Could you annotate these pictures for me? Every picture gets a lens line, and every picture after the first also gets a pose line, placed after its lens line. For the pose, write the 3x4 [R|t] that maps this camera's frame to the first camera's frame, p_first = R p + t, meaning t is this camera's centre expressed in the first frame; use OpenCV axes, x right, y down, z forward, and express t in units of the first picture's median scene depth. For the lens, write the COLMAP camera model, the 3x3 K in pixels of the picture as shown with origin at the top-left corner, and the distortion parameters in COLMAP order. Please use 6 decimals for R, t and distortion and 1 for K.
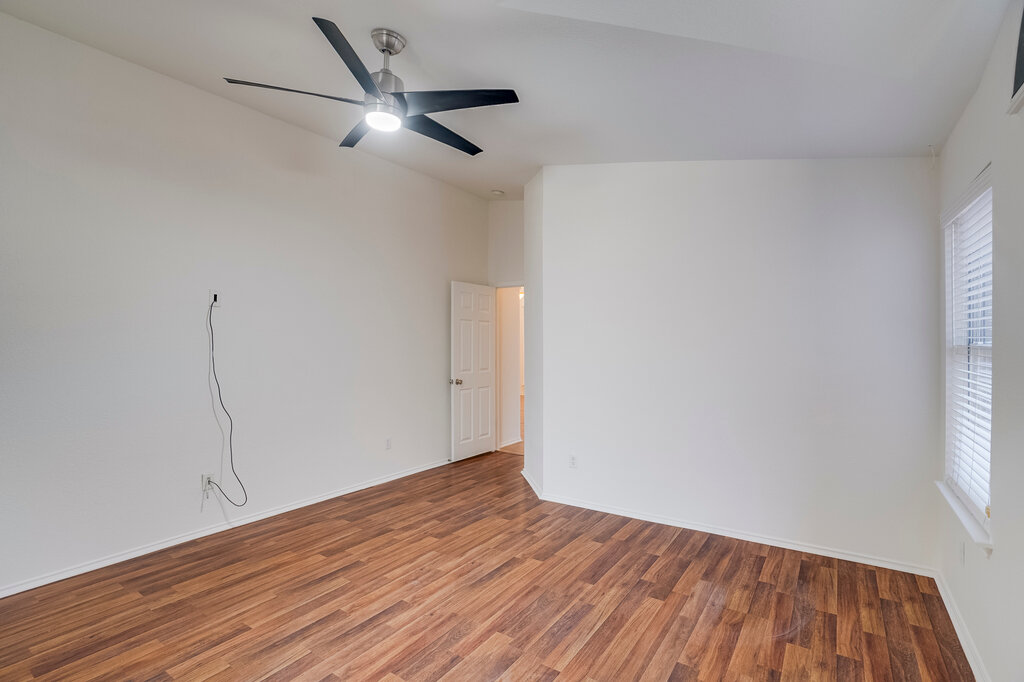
lens RADIAL K [[484.2, 0, 512.0], [0, 484.2, 341.0], [0, 0, 1]] dist [-0.055941, 0.019622]
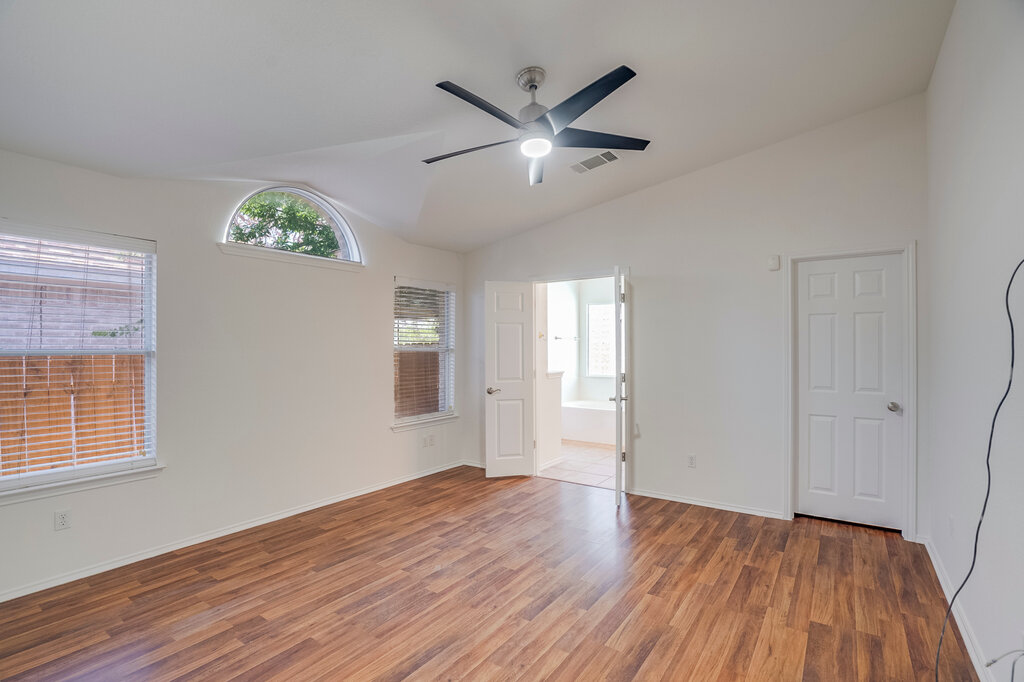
lens RADIAL K [[484.2, 0, 512.0], [0, 484.2, 341.0], [0, 0, 1]] dist [-0.055941, 0.019622]
pose [[-0.999924, 0.003723, 0.011727, -0.212338], [0.003541, 0.999872, -0.015577, 0.003311], [-0.011783, -0.015534, -0.999810, 1.986649]]
